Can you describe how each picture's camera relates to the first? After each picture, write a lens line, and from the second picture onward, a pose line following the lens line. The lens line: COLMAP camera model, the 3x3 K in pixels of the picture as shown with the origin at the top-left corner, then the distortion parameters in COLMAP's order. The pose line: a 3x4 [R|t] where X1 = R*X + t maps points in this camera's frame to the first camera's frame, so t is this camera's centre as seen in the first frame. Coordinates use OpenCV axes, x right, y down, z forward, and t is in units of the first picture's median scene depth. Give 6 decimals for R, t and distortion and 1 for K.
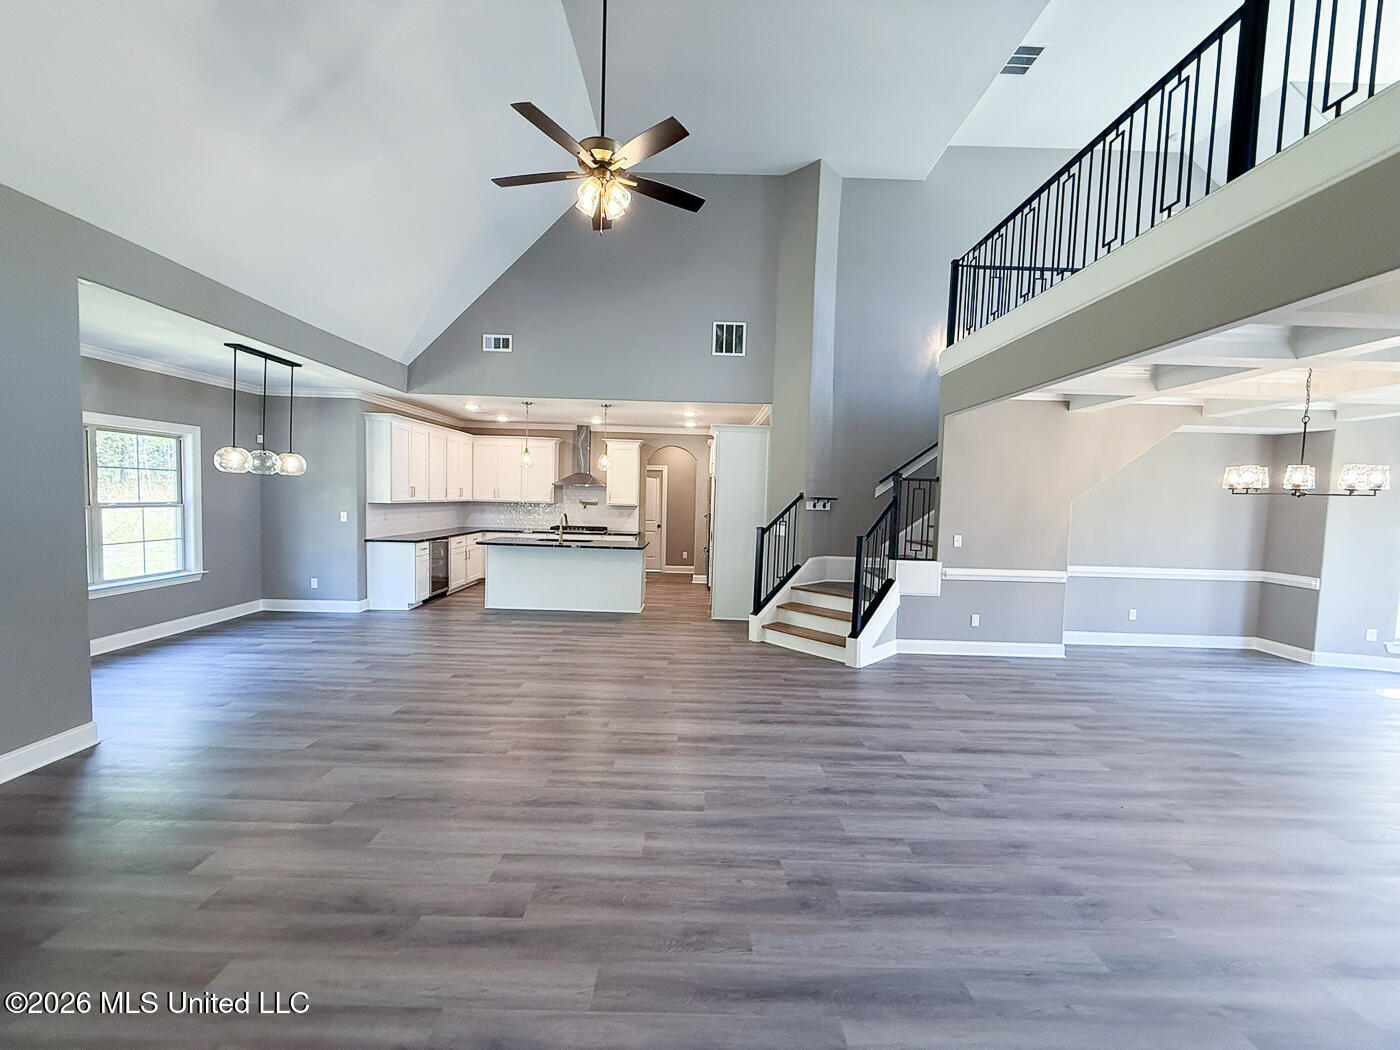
lens RADIAL K [[556.6, 0, 695.5], [0, 556.6, 527.6], [0, 0, 1]] dist [0.000428, -0.000126]
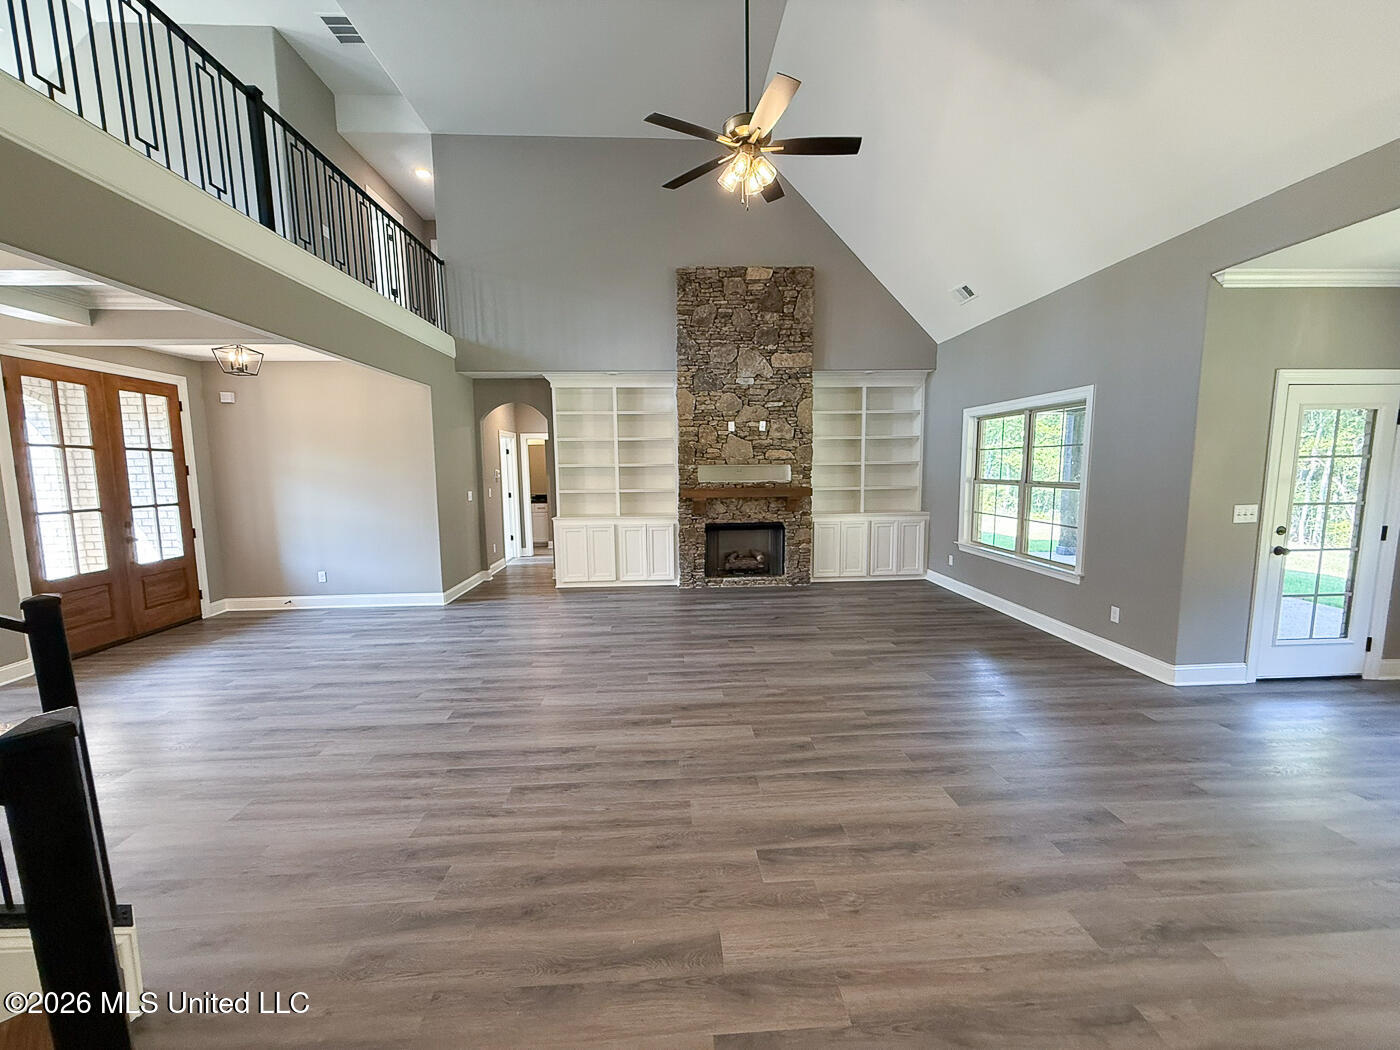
lens RADIAL K [[556.6, 0, 695.5], [0, 556.6, 527.6], [0, 0, 1]] dist [0.000428, -0.000126]
pose [[-0.998371, -0.008439, -0.056430, -0.010583], [-0.017710, 0.985990, 0.165864, -0.063585], [0.054240, 0.166593, -0.984533, 1.163453]]
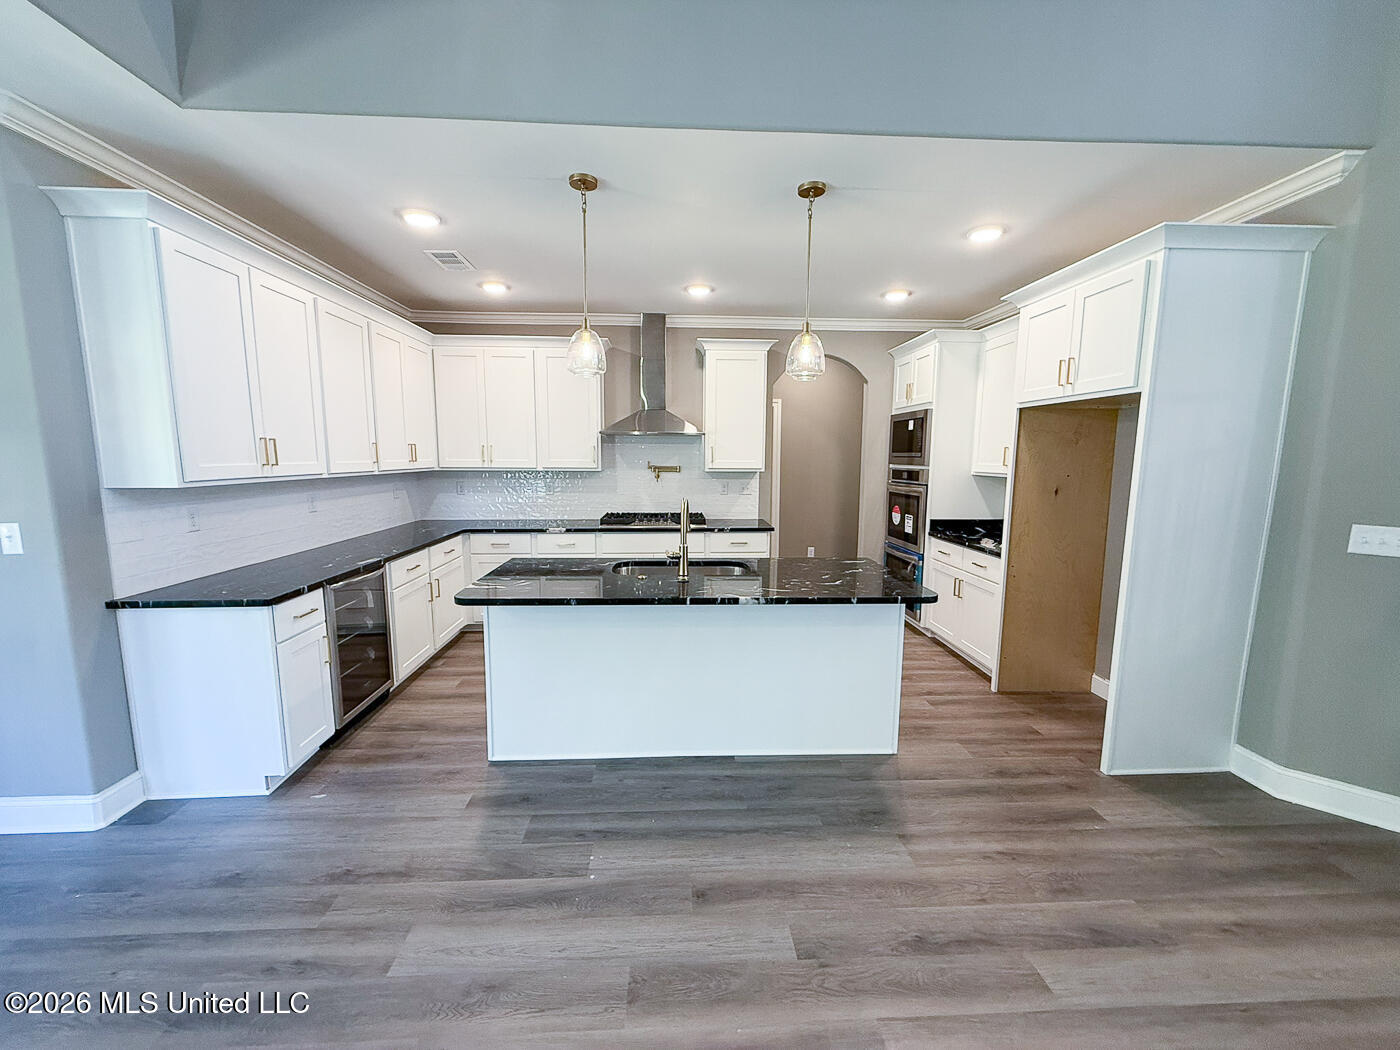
lens RADIAL K [[556.6, 0, 695.5], [0, 556.6, 527.6], [0, 0, 1]] dist [0.000428, -0.000126]
pose [[0.998608, -0.029567, 0.043685, -0.317381], [0.026301, 0.996946, 0.073535, -0.044674], [-0.045726, -0.072284, 0.996335, 0.800071]]
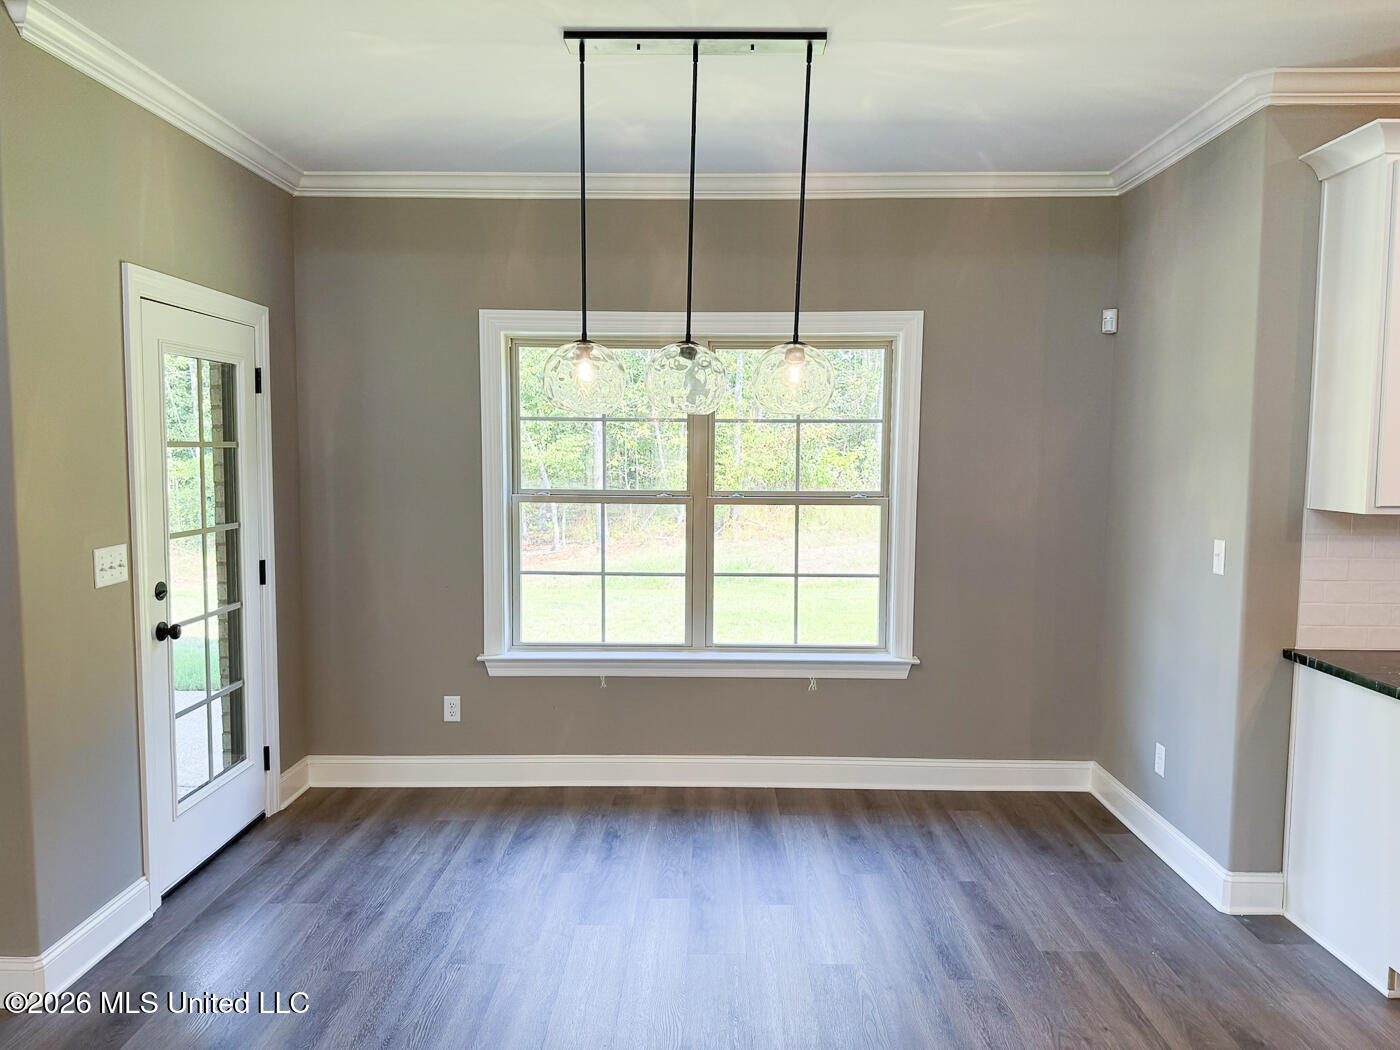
lens RADIAL K [[993.5, 0, 703.9], [0, 993.5, 530.1], [0, 0, 1]] dist [-0.001980, -0.006263]
pose [[-0.007962, 0.057681, -0.998303, -0.157902], [-0.063640, 0.996282, 0.058072, -0.053222], [0.997941, 0.063994, -0.004262, 0.877260]]
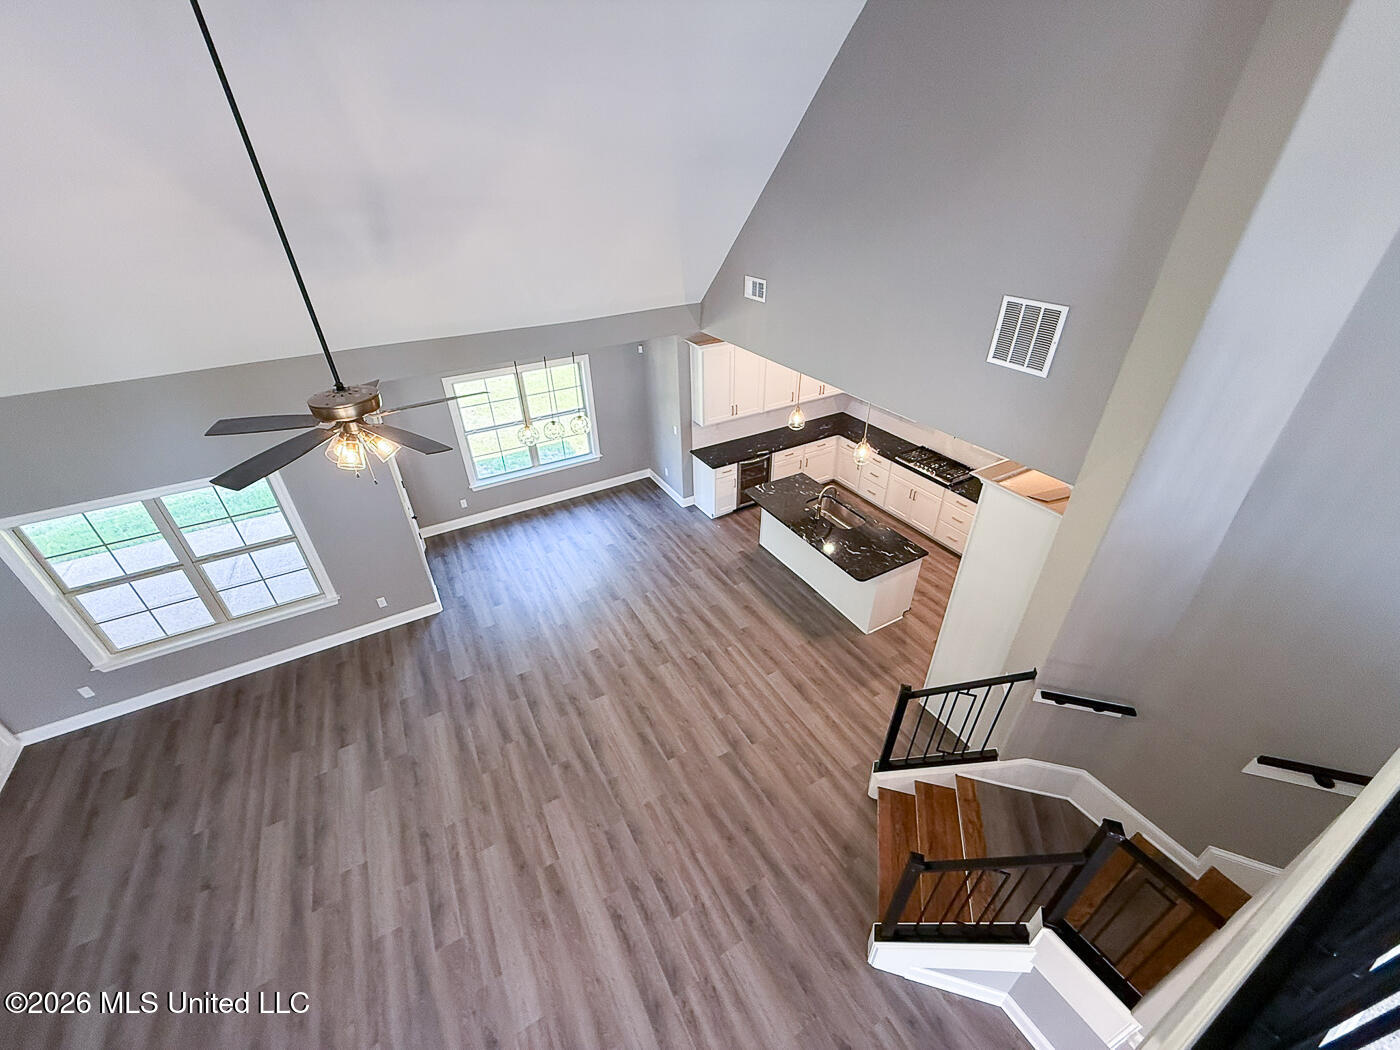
lens RADIAL K [[558.1, 0, 697.6], [0, 558.1, 527.5], [0, 0, 1]] dist [-0.000061, 0.000092]
pose [[0.490720, 0.442255, -0.750736, 0.421034], [-0.017570, 0.866458, 0.498941, -0.503183], [0.871140, -0.231650, 0.432958, 0.575835]]
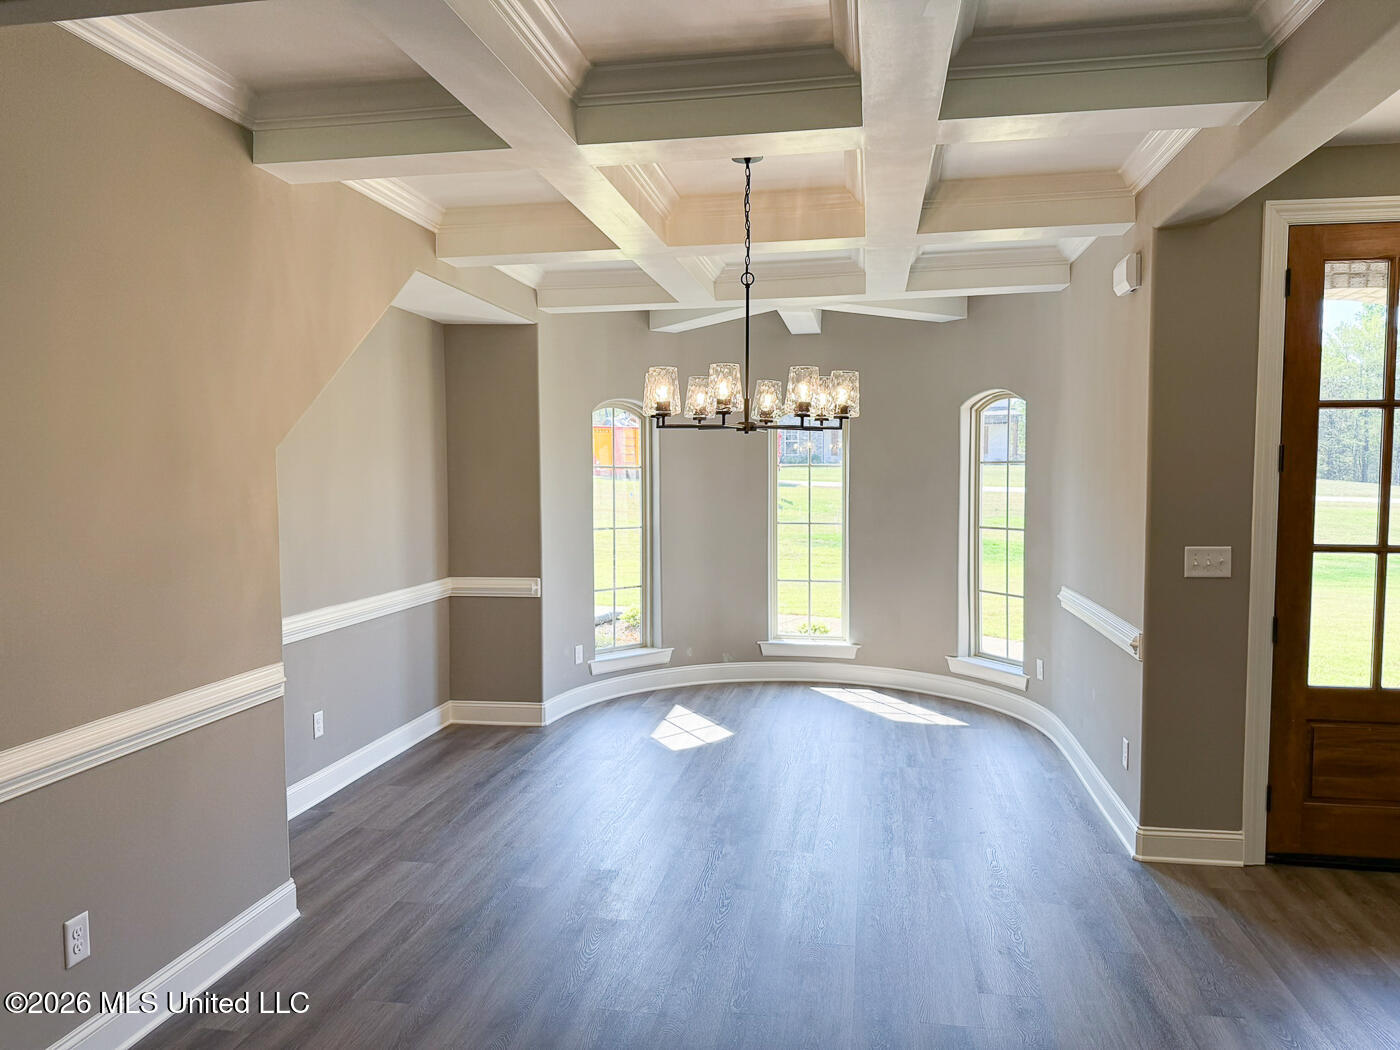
lens RADIAL K [[993.5, 0, 703.9], [0, 993.5, 530.1], [0, 0, 1]] dist [-0.001980, -0.006263]
pose [[0.168151, -0.090117, 0.981633, 0.138890], [0.065041, 0.994657, 0.080171, -0.029185], [-0.983613, 0.050366, 0.173114, 0.642389]]
